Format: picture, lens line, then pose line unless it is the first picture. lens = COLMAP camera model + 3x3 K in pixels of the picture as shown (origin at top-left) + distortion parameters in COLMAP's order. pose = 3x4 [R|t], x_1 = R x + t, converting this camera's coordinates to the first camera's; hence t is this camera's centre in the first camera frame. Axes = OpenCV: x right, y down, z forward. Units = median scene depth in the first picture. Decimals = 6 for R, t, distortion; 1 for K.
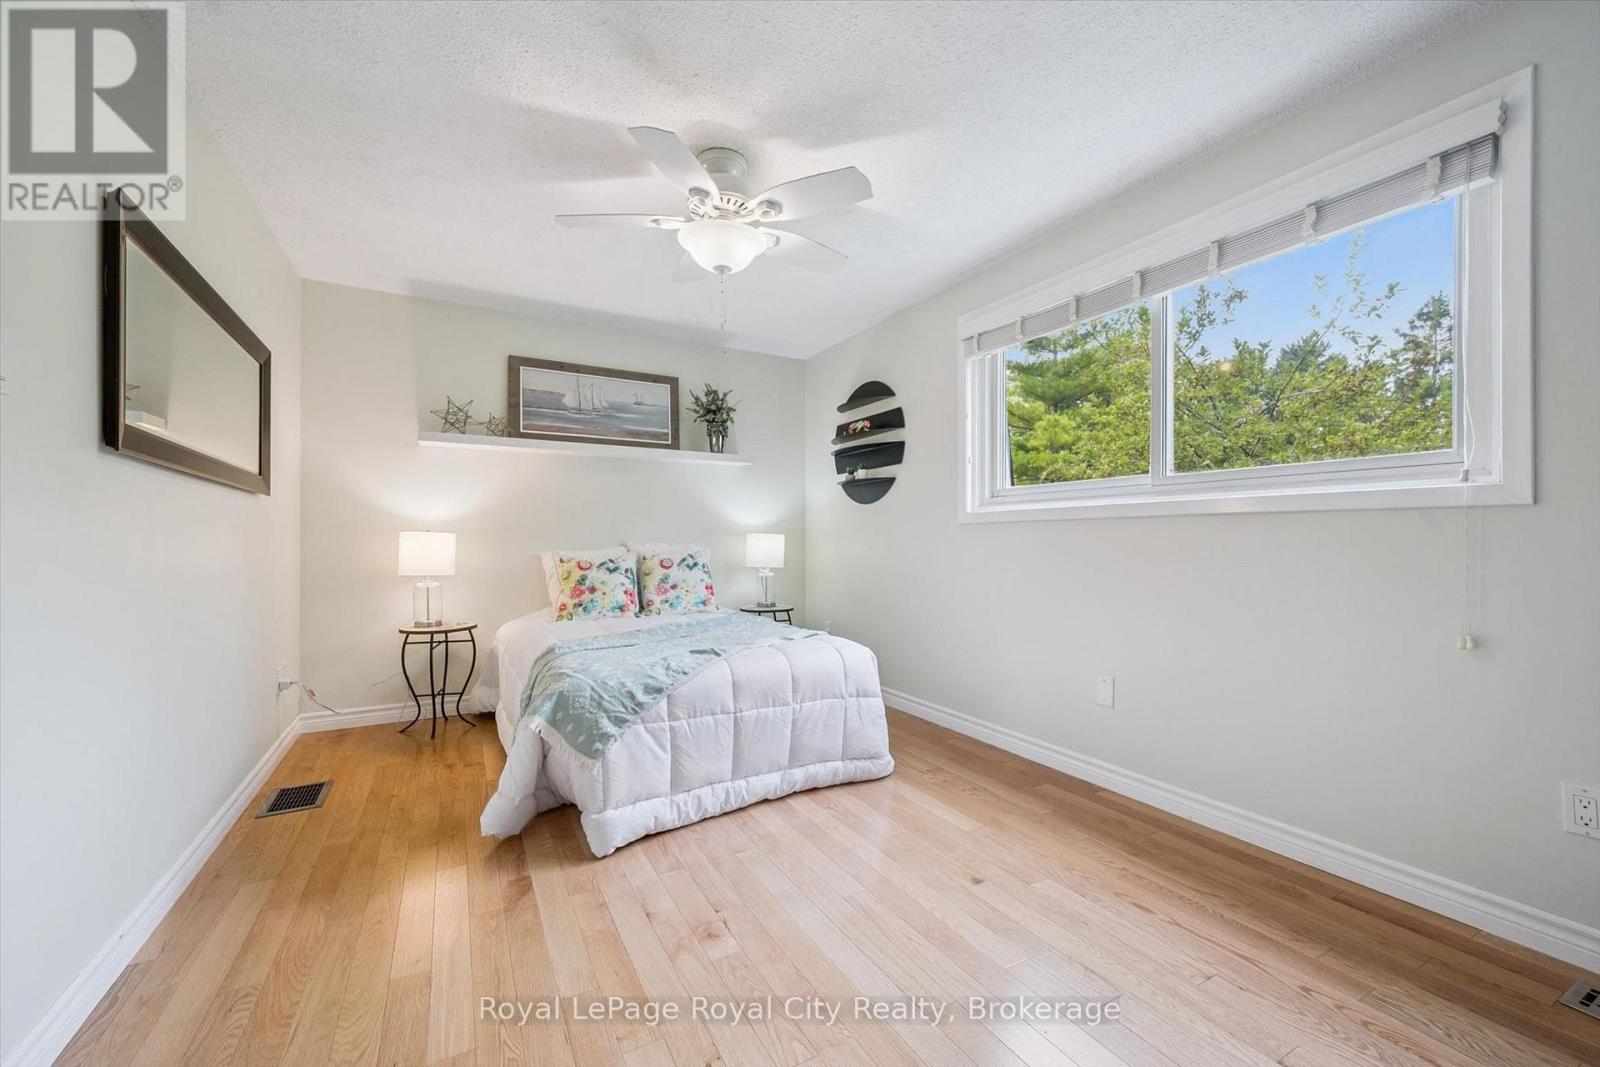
lens RADIAL K [[630.4, 0, 799.9], [0, 630.4, 541.3], [0, 0, 1]] dist [0.000972, 0.000067]
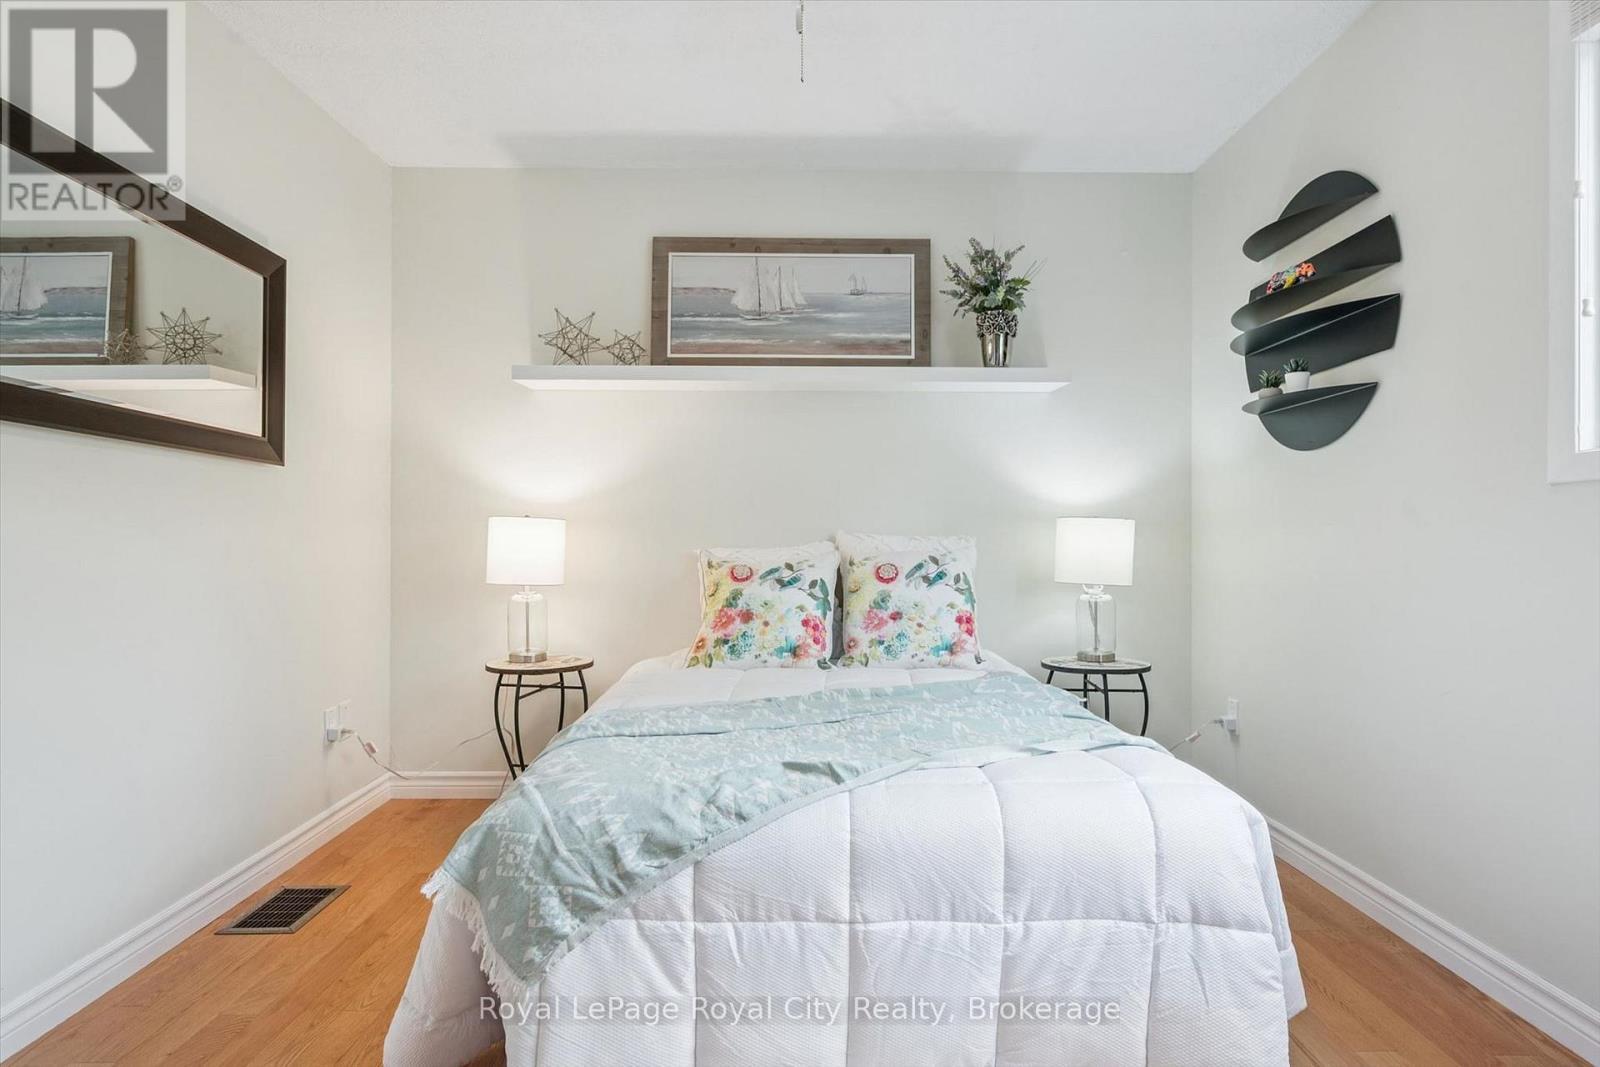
lens RADIAL K [[916.1, 0, 794.6], [0, 916.1, 539.0], [0, 0, 1]] dist [0.000579, 0.000971]
pose [[0.878655, 0.002226, -0.477453, 0.104774], [-0.001689, 0.999997, 0.001555, 0.004835], [0.477455, -0.000560, 0.878656, 0.274457]]
